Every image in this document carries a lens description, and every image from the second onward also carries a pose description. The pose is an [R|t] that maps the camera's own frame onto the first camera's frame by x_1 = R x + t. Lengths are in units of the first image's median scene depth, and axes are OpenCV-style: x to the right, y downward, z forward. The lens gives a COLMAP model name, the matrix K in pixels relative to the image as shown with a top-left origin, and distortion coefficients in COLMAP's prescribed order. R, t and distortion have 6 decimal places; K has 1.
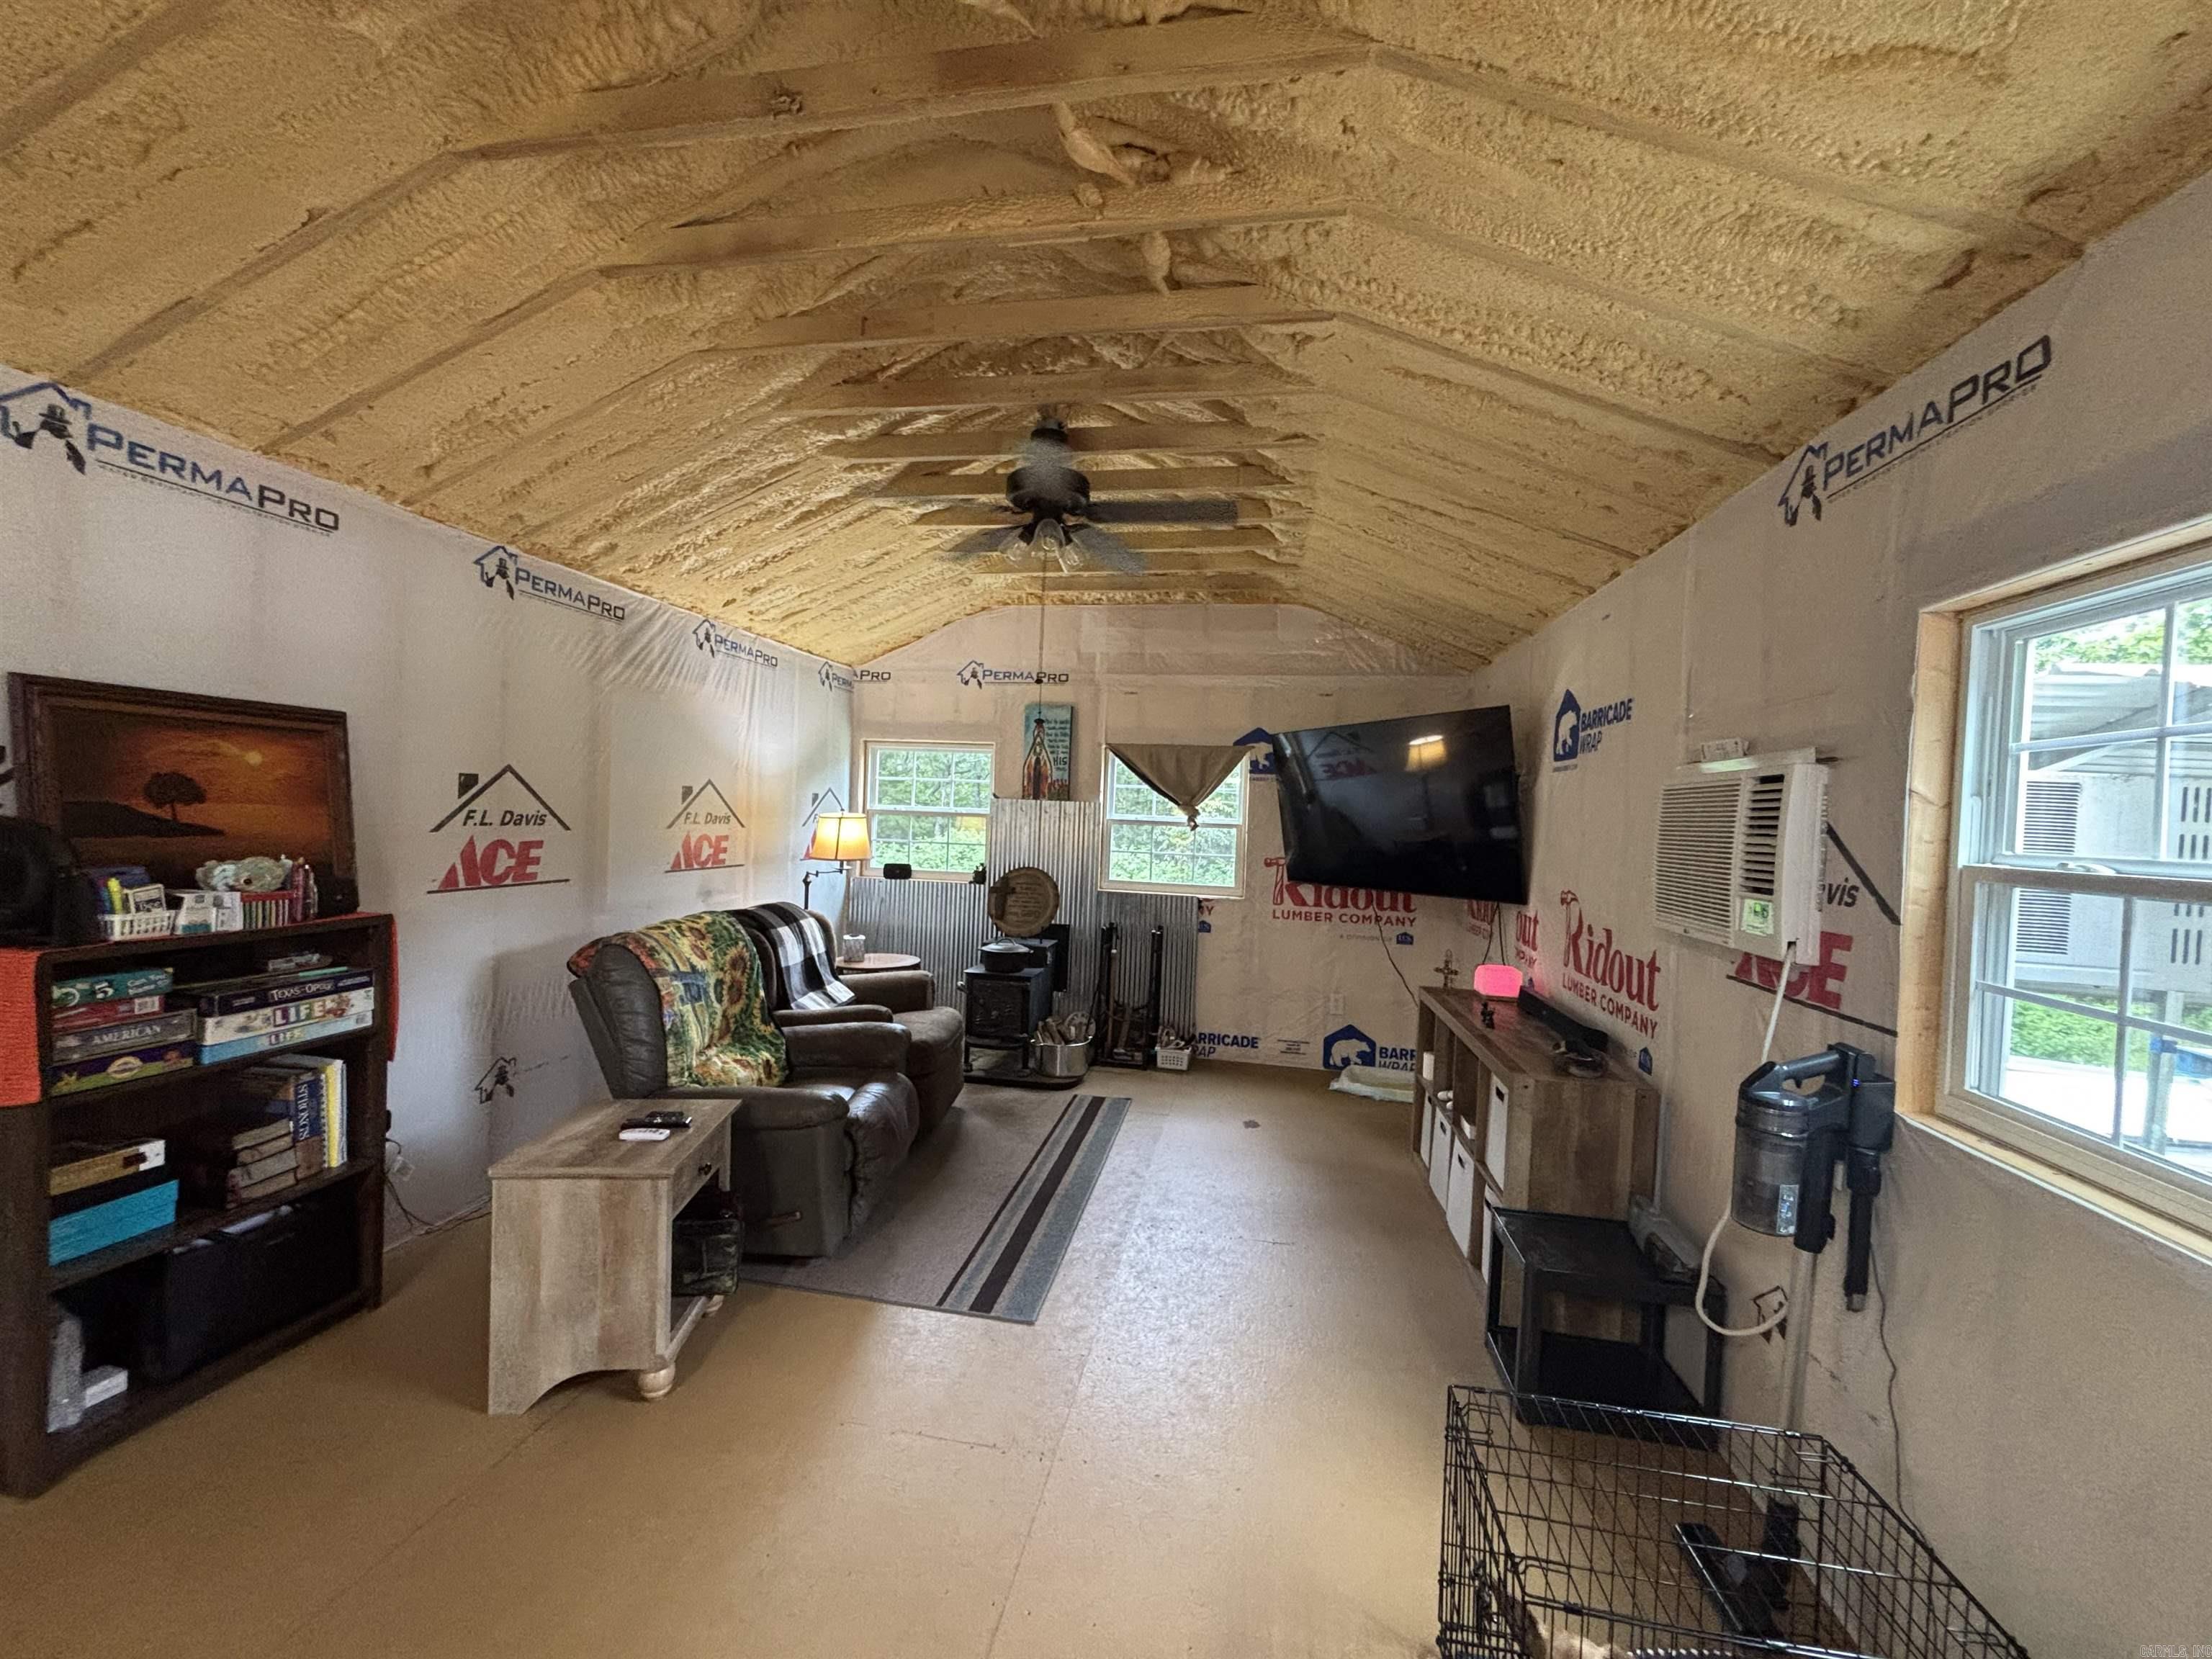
lens RADIAL K [[890.5, 0, 1102.4], [0, 890.5, 829.5], [0, 0, 1]] dist [-0.002802, -0.000230]
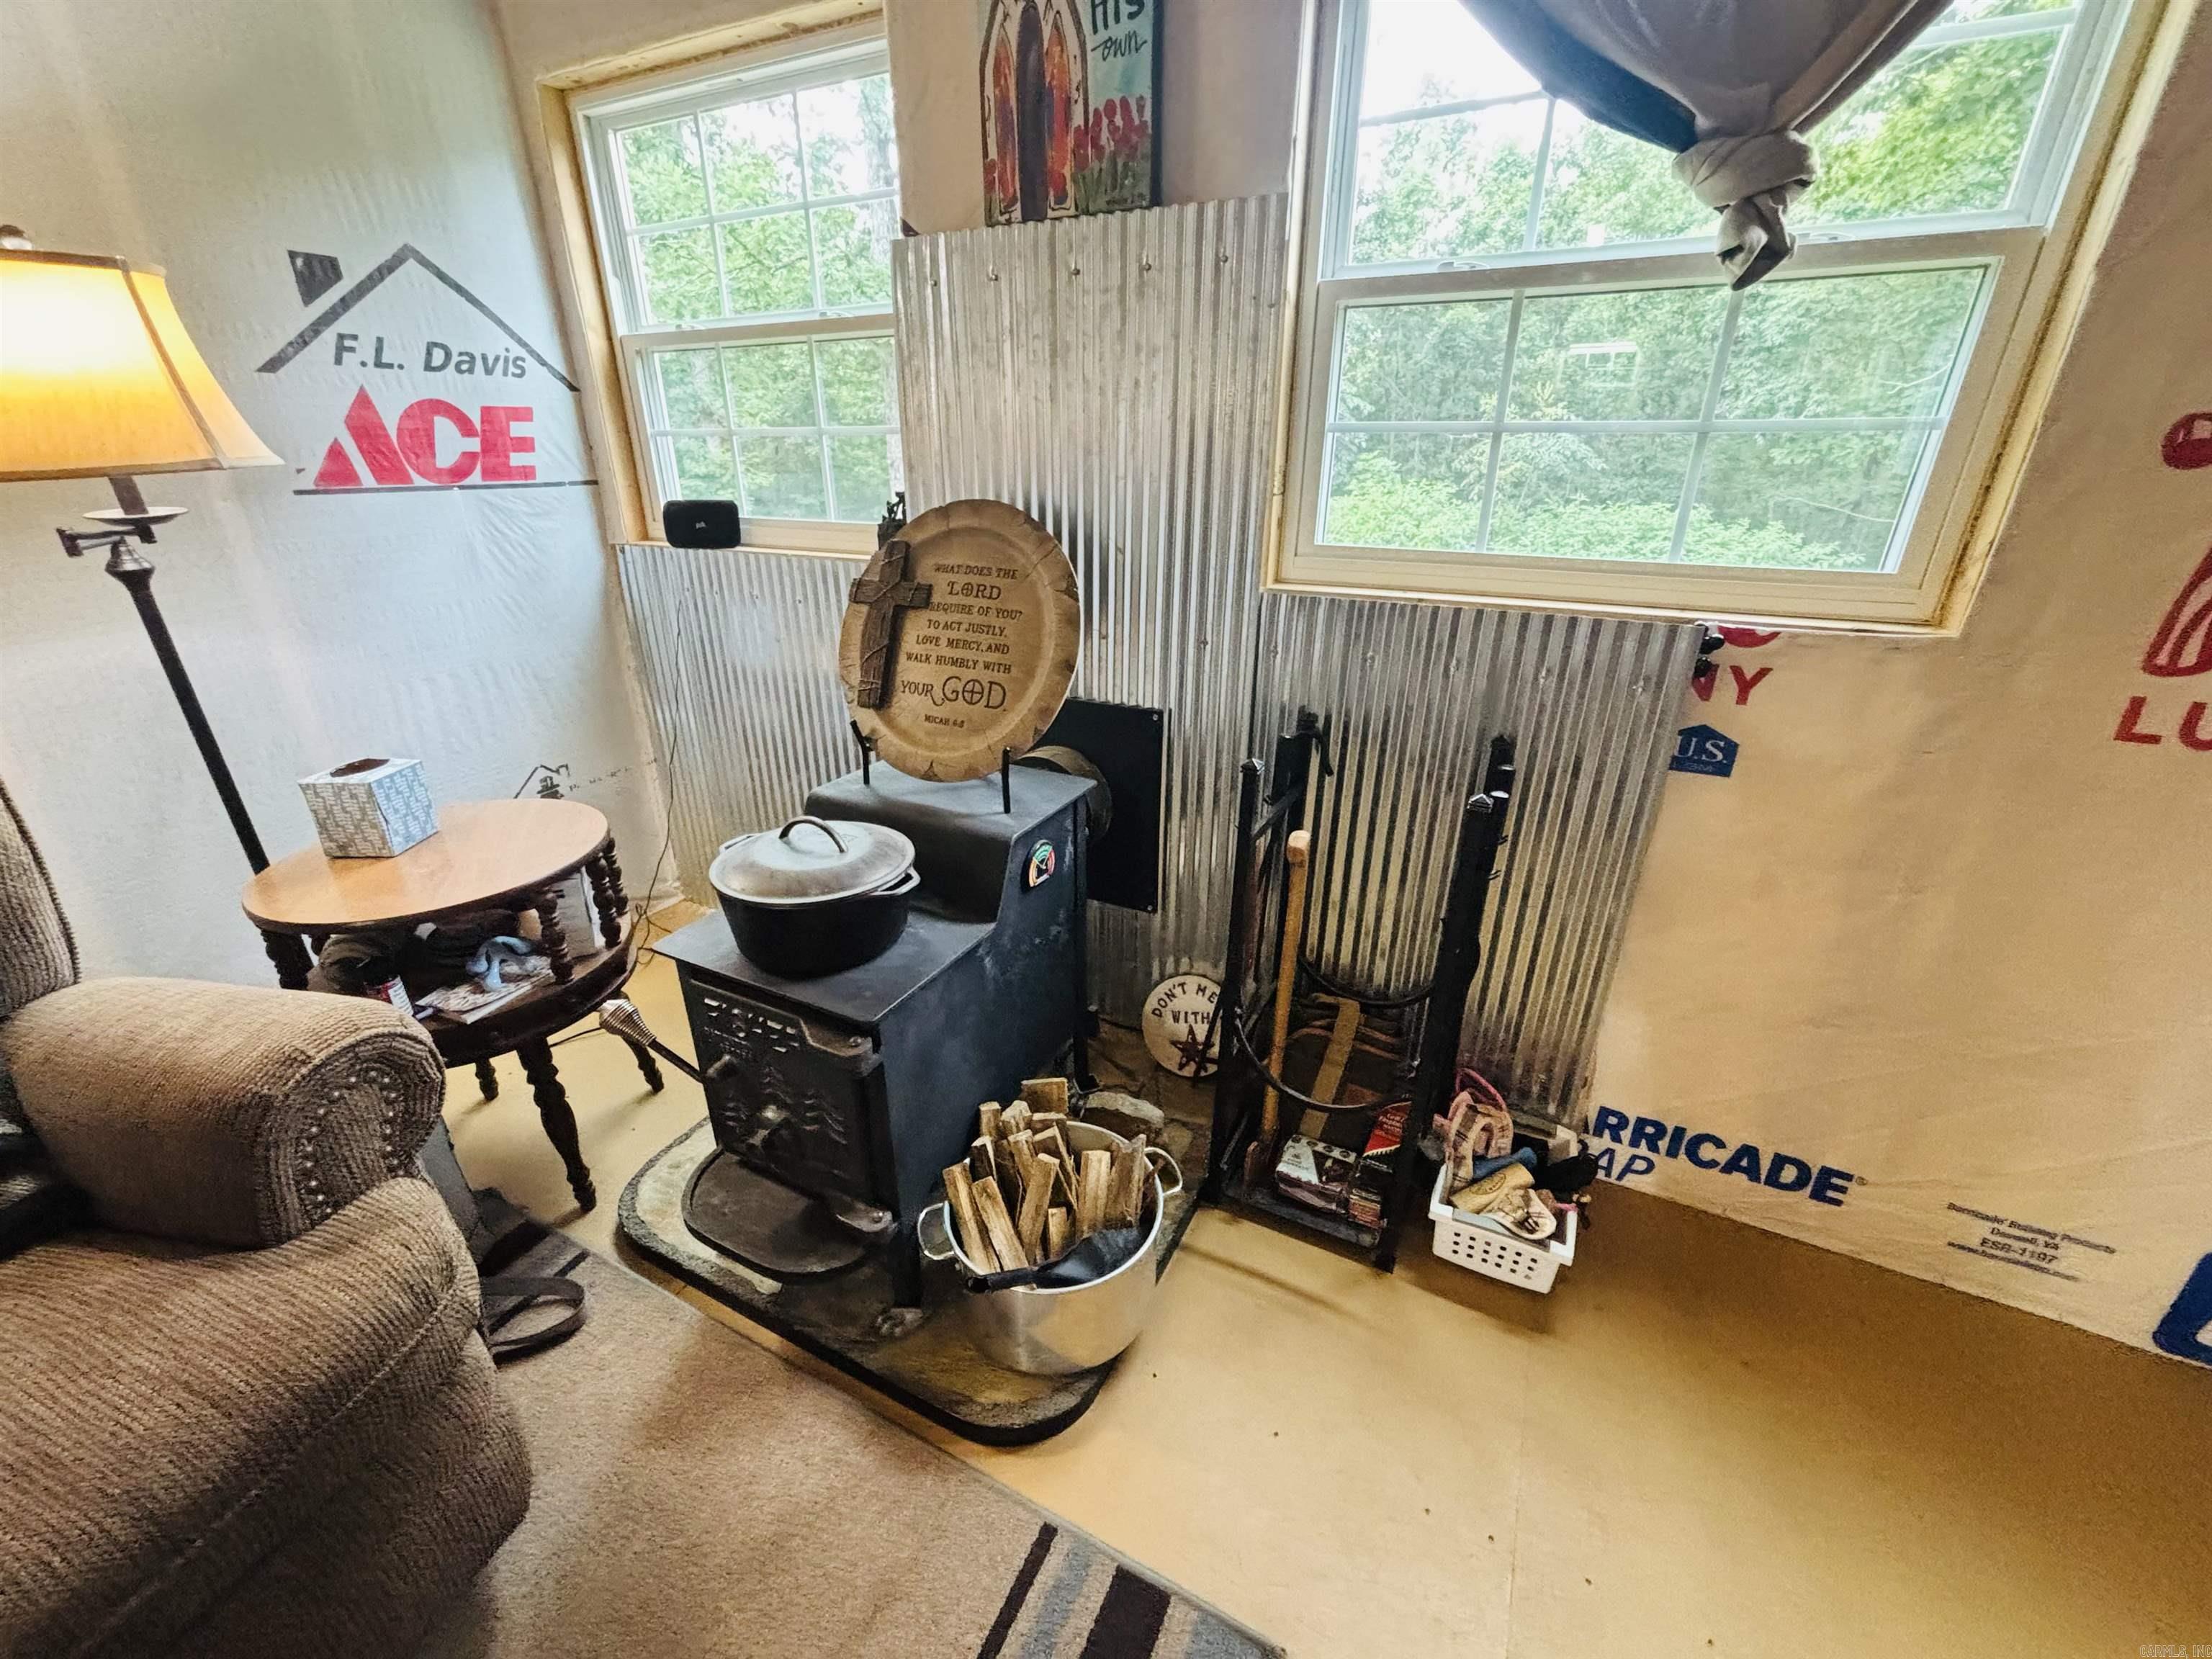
lens RADIAL K [[890.5, 0, 1097.5], [0, 890.5, 823.0], [0, 0, 1]] dist [-0.002802, -0.000230]
pose [[0.955433, 0.078266, -0.284644, 0.028350], [0.031591, 0.931572, 0.362183, 0.035528], [0.293513, -0.355034, 0.887582, 0.718758]]
